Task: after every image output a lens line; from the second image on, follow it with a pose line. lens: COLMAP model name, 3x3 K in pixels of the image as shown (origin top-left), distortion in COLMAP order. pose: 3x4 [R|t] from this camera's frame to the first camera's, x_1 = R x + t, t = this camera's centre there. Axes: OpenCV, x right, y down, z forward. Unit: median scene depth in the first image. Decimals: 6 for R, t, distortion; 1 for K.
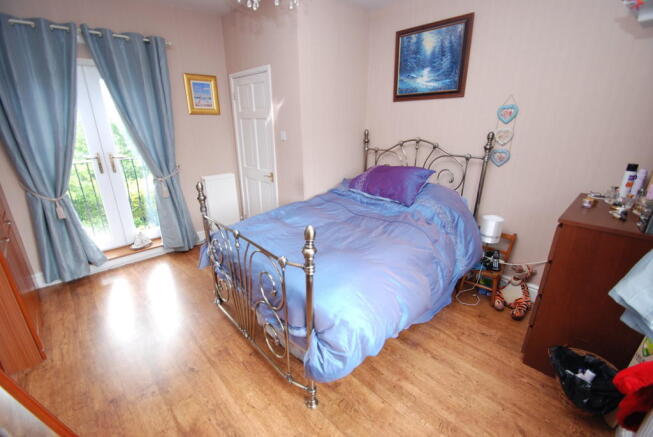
lens RADIAL K [[288.3, 0, 321.2], [0, 288.3, 227.7], [0, 0, 1]] dist [-0.012808, -0.006619]
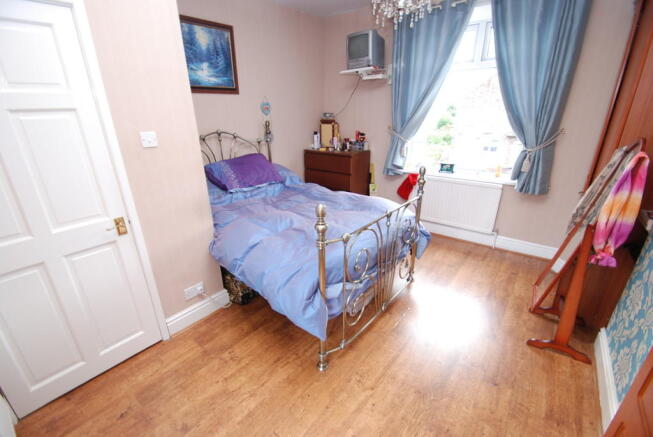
lens RADIAL K [[288.3, 0, 321.2], [0, 288.3, 227.7], [0, 0, 1]] dist [-0.012808, -0.006619]
pose [[-0.155040, -0.359885, 0.920025, -0.876482], [0.355917, 0.848399, 0.391845, -0.312905], [-0.921567, 0.388204, -0.003446, 0.864265]]
